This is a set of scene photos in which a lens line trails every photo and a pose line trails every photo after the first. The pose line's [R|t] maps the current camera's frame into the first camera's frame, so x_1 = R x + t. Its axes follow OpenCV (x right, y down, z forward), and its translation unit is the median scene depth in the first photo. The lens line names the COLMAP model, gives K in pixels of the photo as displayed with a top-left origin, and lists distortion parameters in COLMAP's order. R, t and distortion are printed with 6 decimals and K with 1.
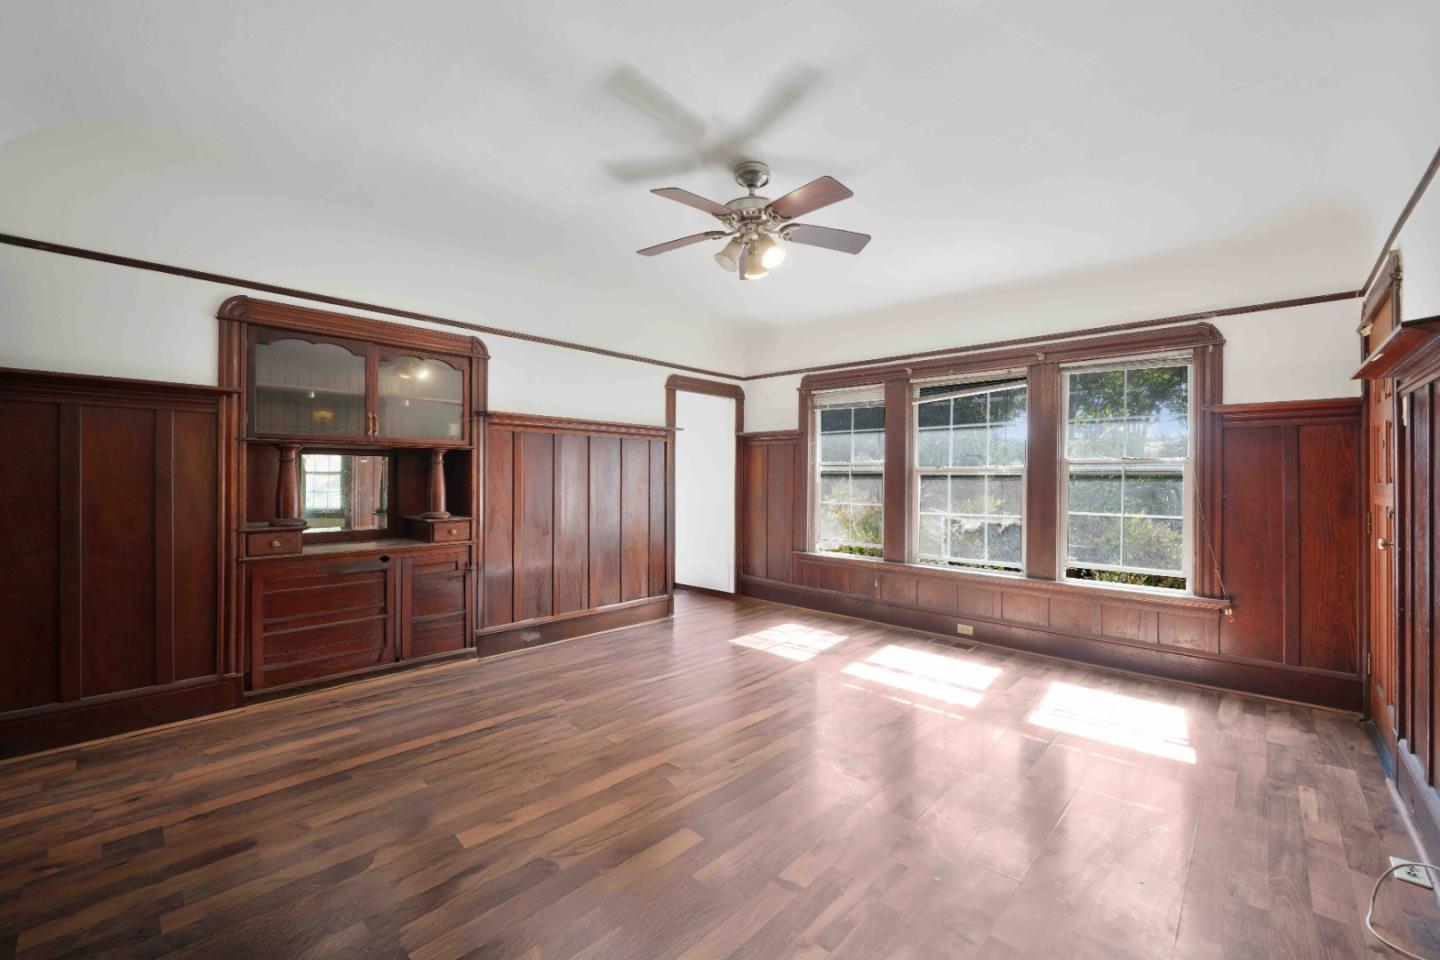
lens RADIAL K [[580.8, 0, 728.4], [0, 580.8, 473.9], [0, 0, 1]] dist [-0.004217, -0.001997]
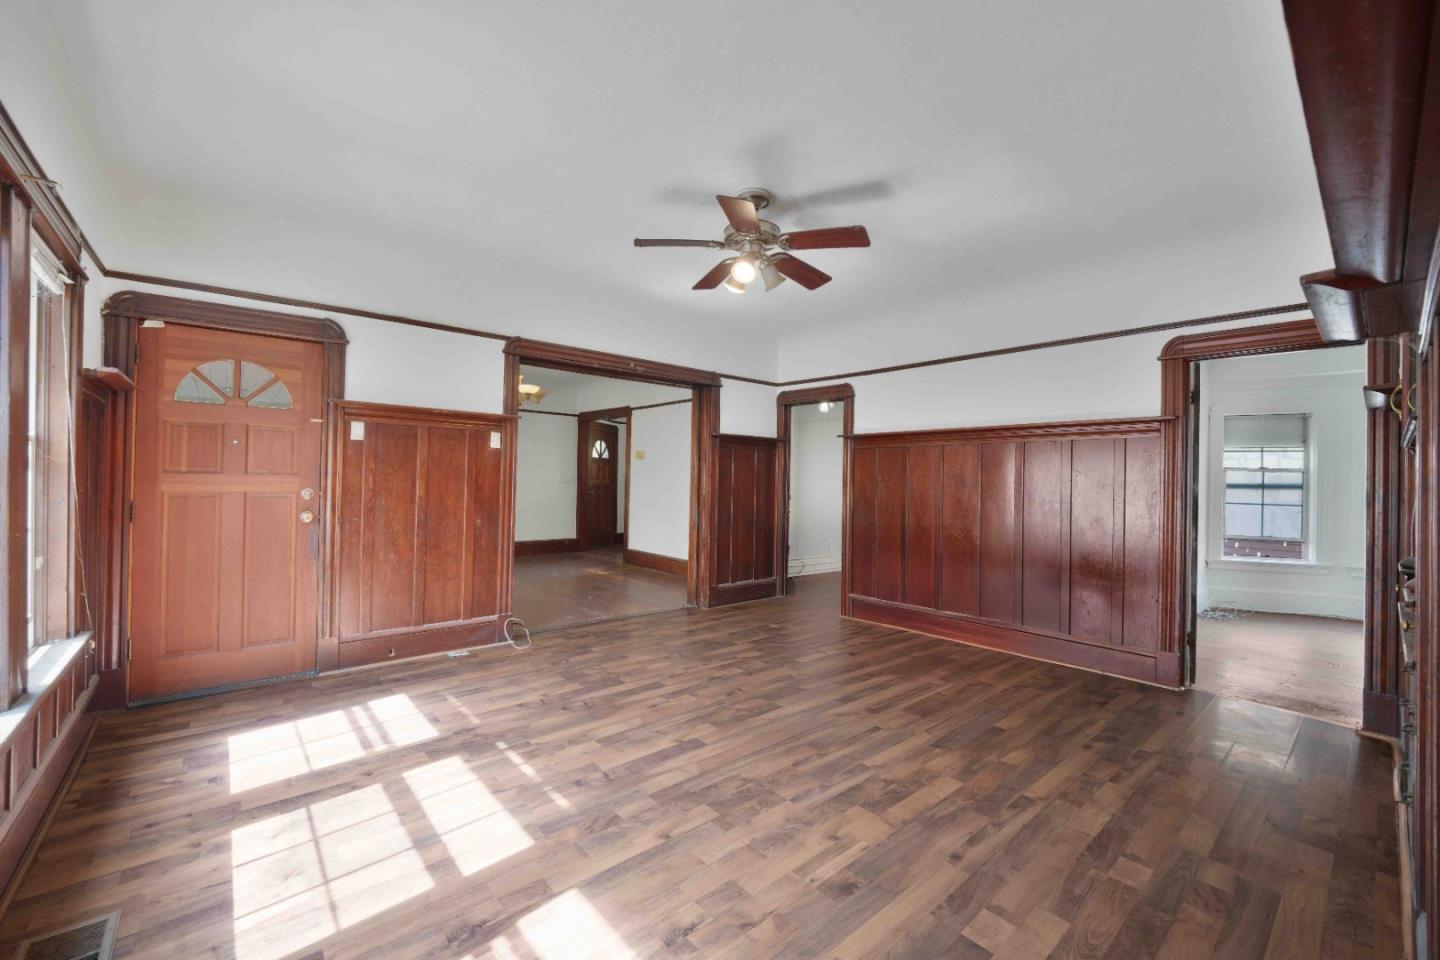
lens RADIAL K [[580.8, 0, 722.5], [0, 580.8, 478.1], [0, 0, 1]] dist [-0.004217, -0.001997]
pose [[-0.992404, -0.023094, 0.120832, -0.033331], [-0.024337, 0.999665, -0.008820, 0.008894], [-0.120588, -0.011694, -0.992634, 1.615369]]
